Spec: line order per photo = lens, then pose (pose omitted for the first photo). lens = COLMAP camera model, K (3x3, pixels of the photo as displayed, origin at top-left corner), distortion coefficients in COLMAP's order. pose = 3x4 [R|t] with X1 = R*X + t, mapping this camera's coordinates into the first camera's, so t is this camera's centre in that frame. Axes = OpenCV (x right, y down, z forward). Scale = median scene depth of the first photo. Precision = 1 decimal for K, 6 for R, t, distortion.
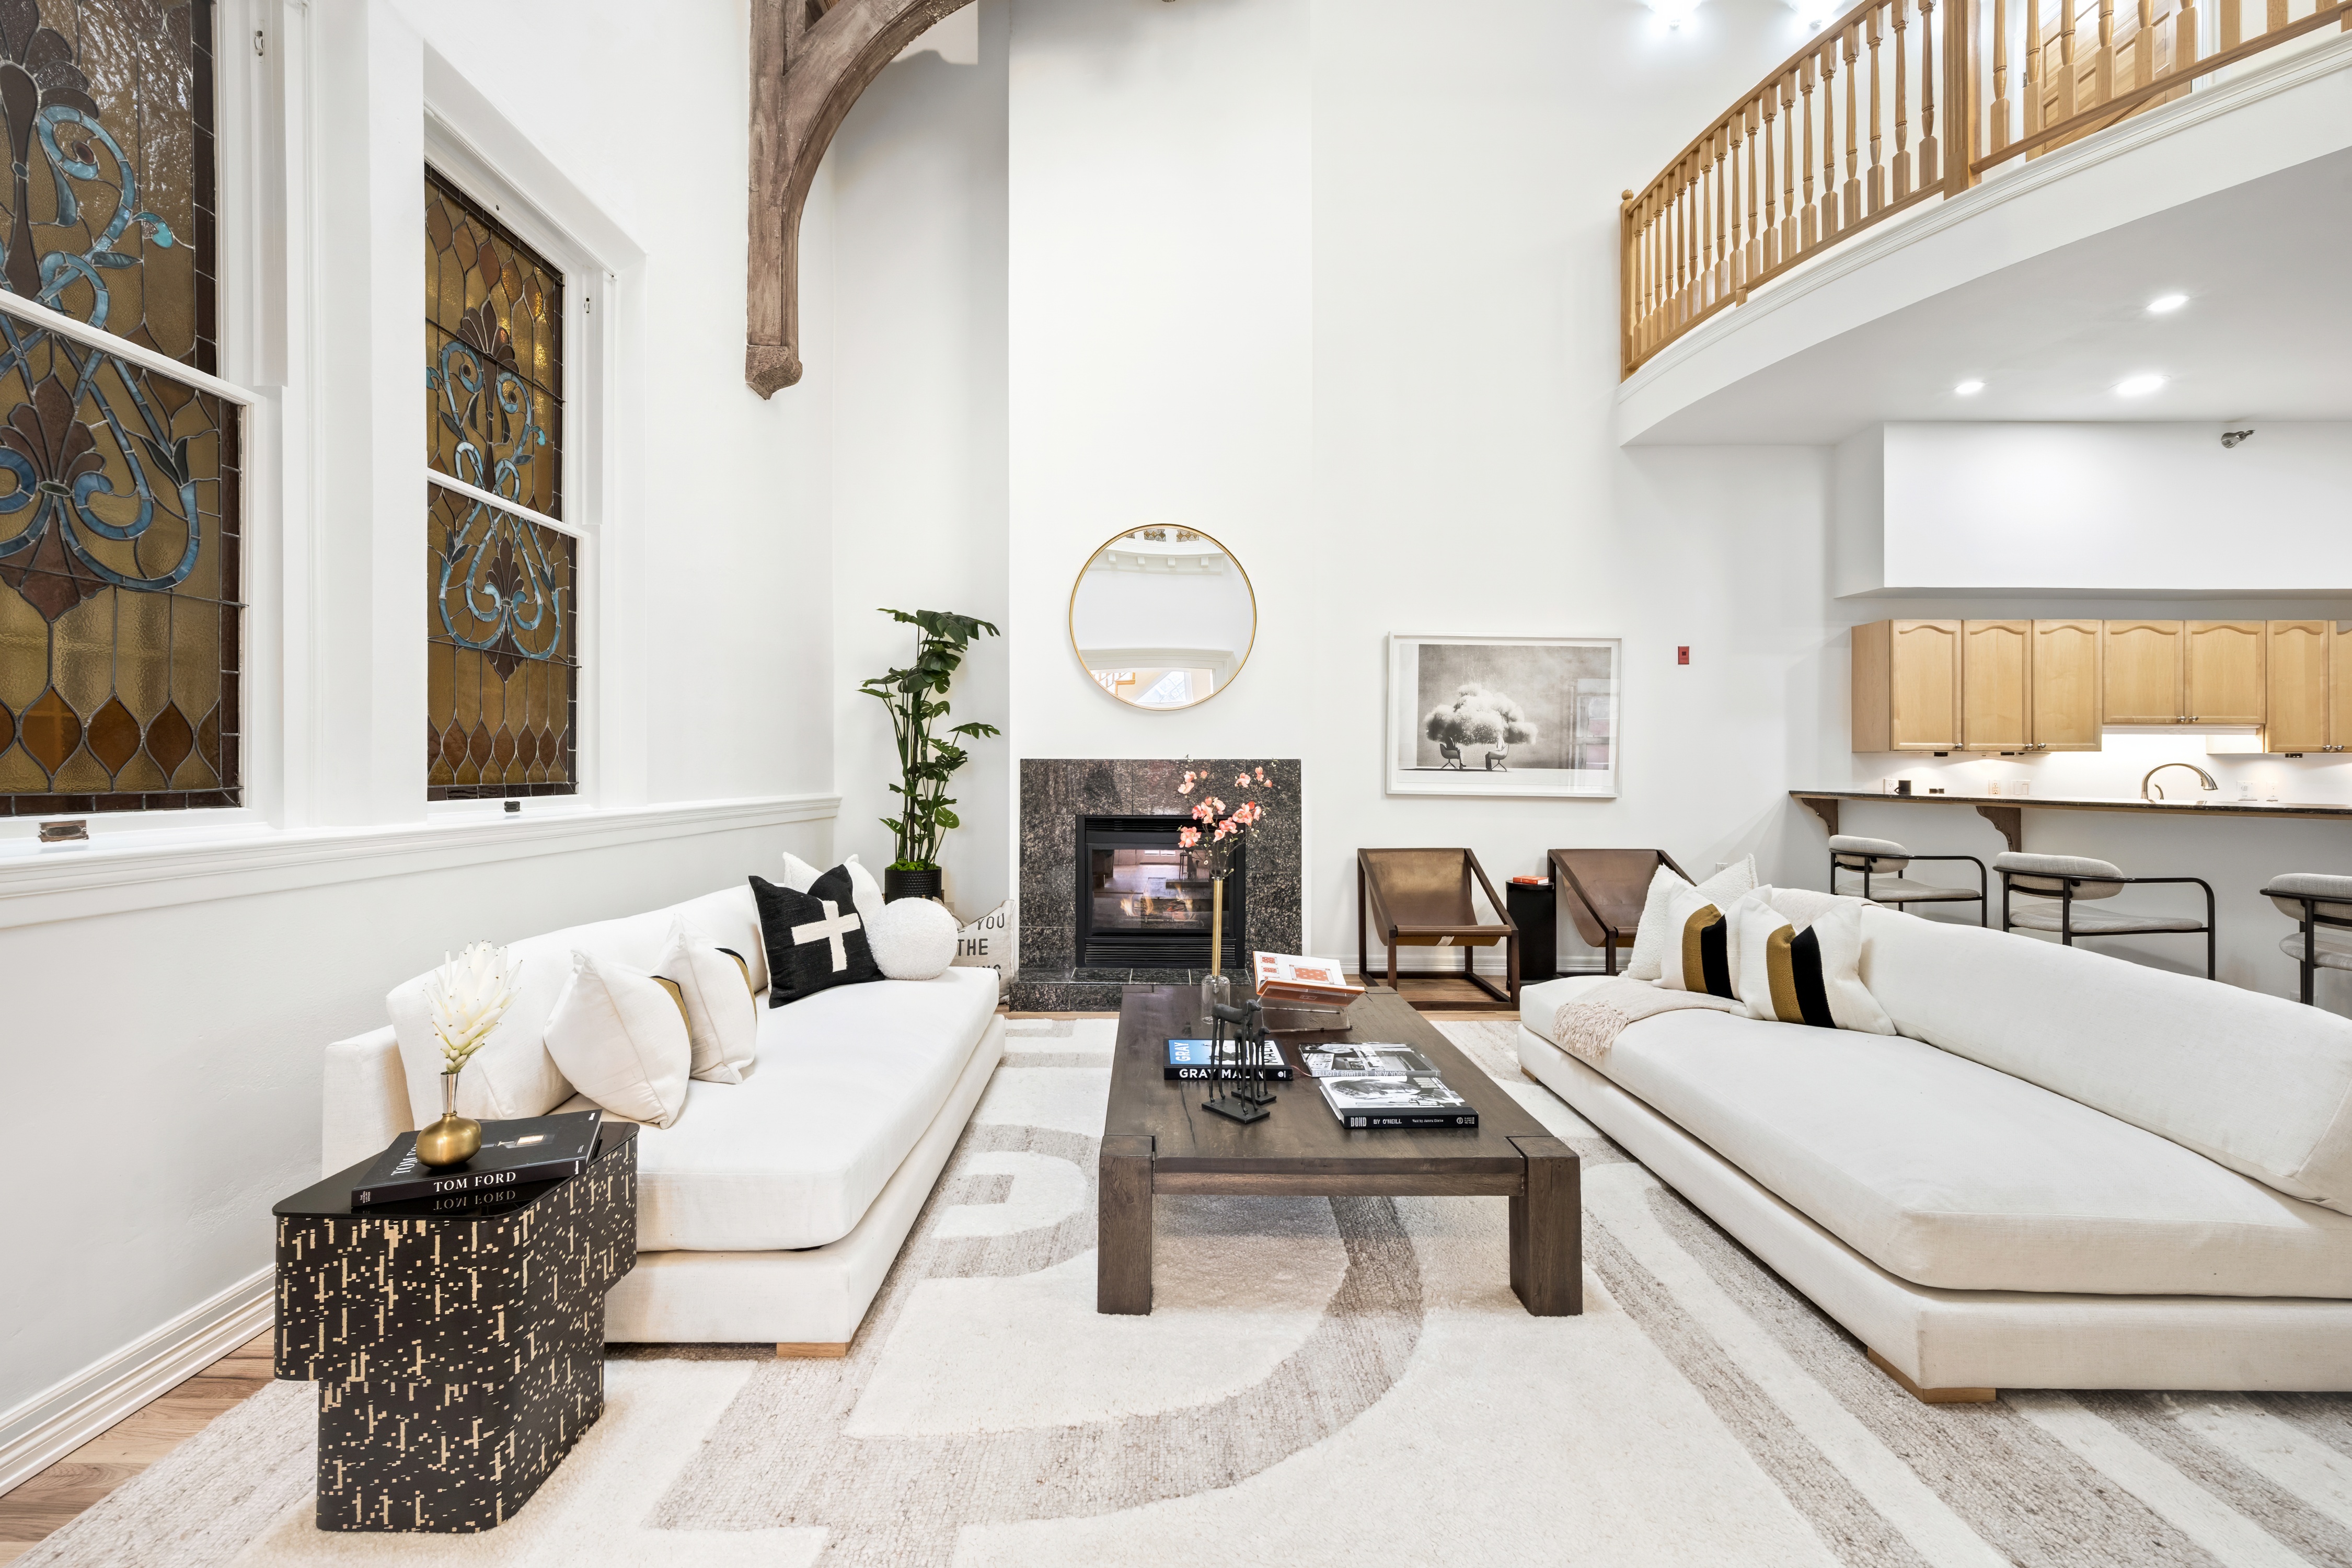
lens RADIAL K [[953.9, 0, 1157.8], [0, 953.9, 762.8], [0, 0, 1]] dist [0.001865, 0.000660]
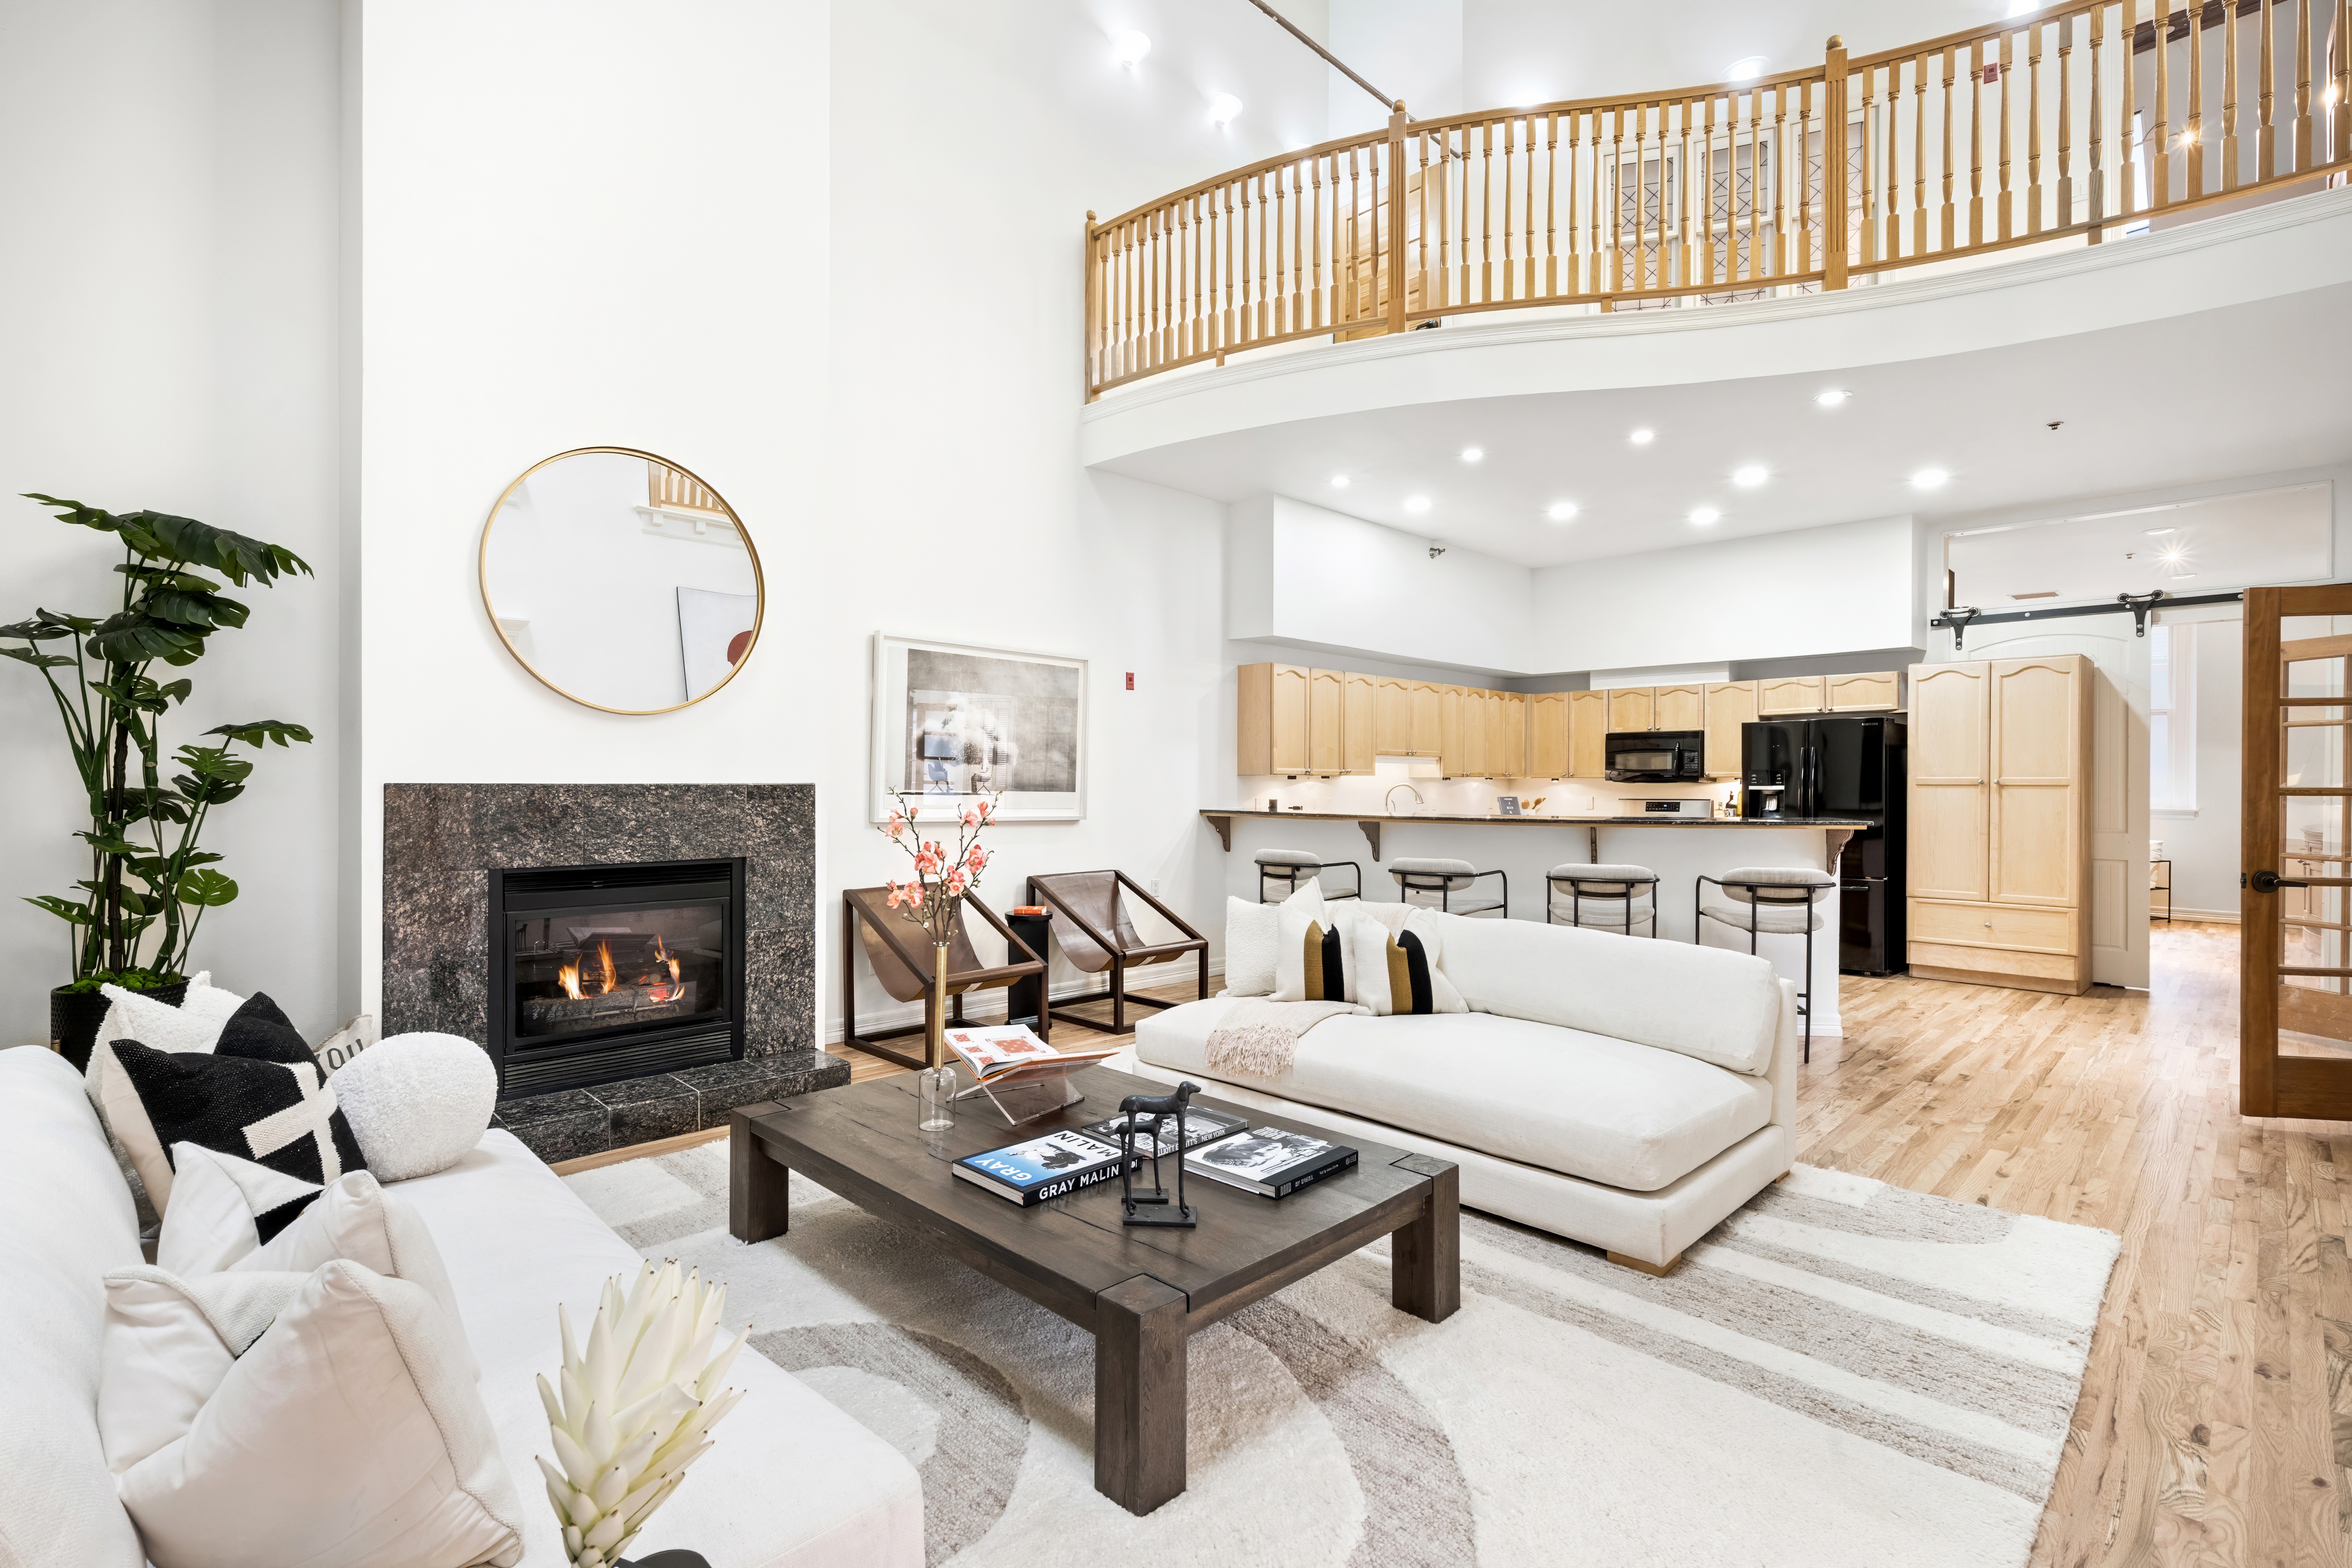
lens RADIAL K [[1077.3, 0, 1193.4], [0, 1077.3, 782.8], [0, 0, 1]] dist [-0.000064, -0.000049]
pose [[0.710494, -0.000270, 0.703703, -0.299361], [-0.005773, 0.999964, 0.006213, -0.013447], [-0.703680, -0.008476, 0.710467, 0.160972]]
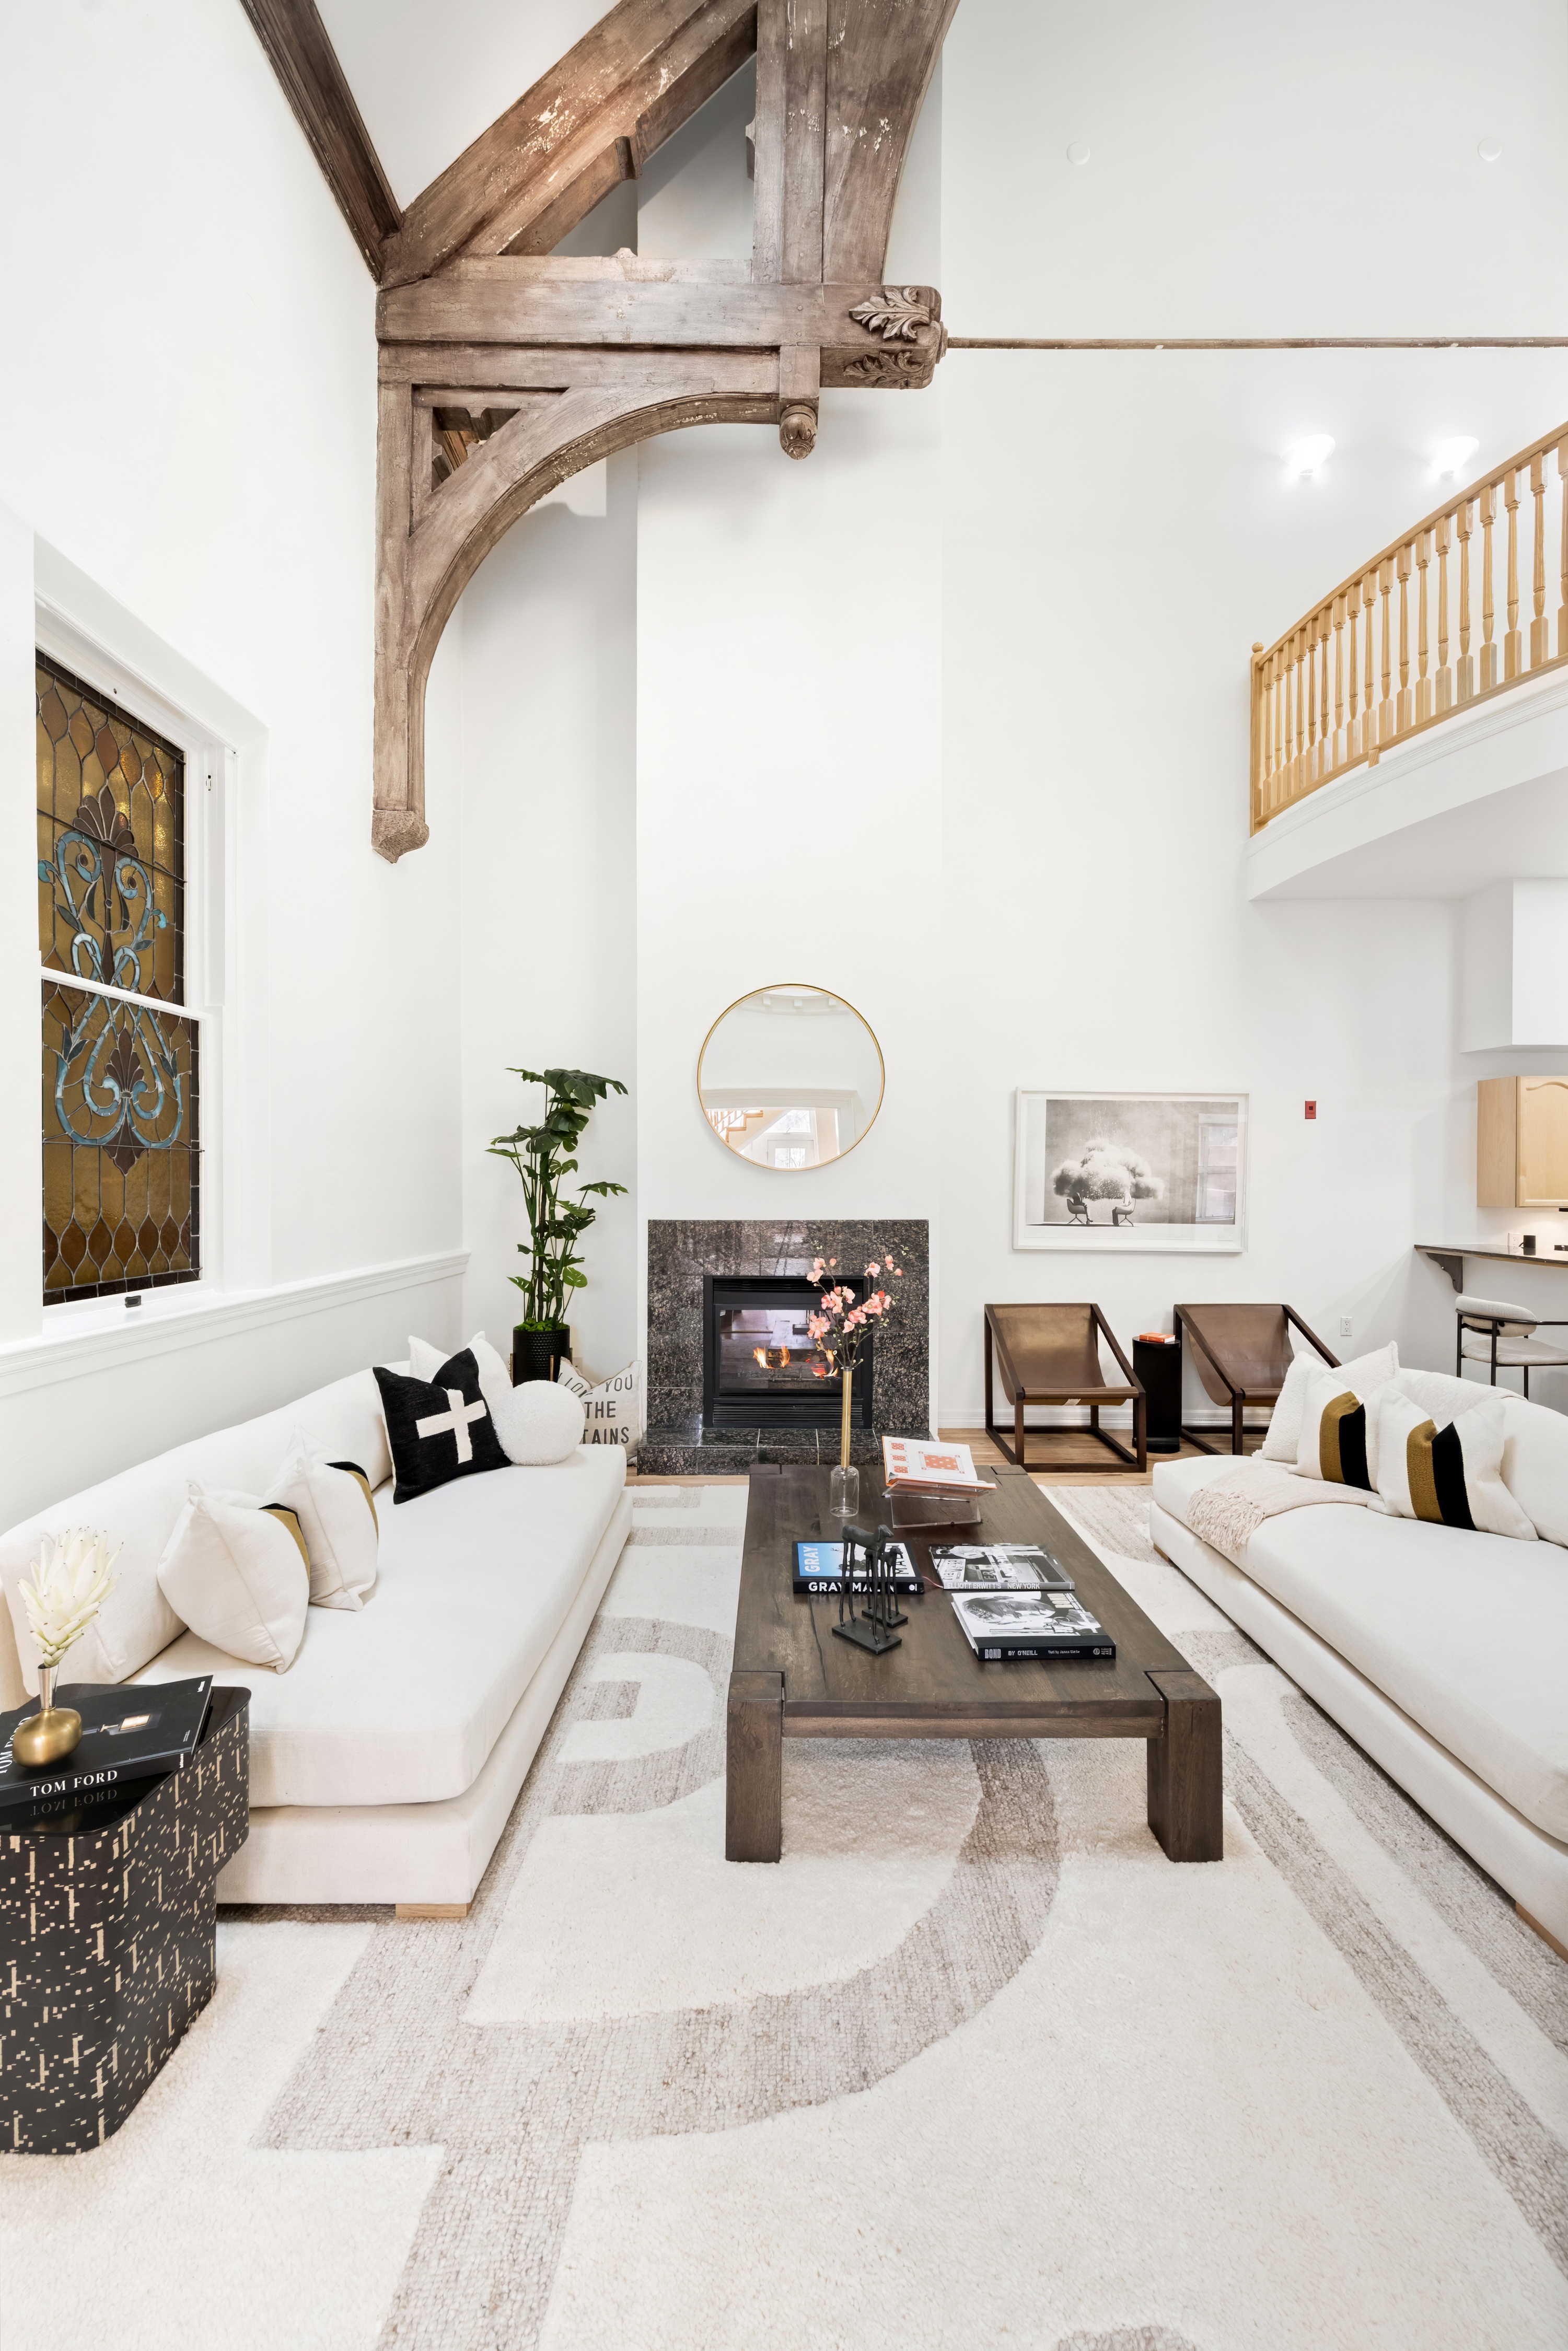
lens RADIAL K [[932.6, 0, 781.4], [0, 932.6, 1188.0], [0, 0, 1]] dist [-0.000706, 0.000347]
pose [[0.999995, 0.001690, -0.002508, -0.002287], [-0.001660, 0.999927, 0.011939, -0.055944], [0.002528, -0.011934, 0.999926, 0.025880]]
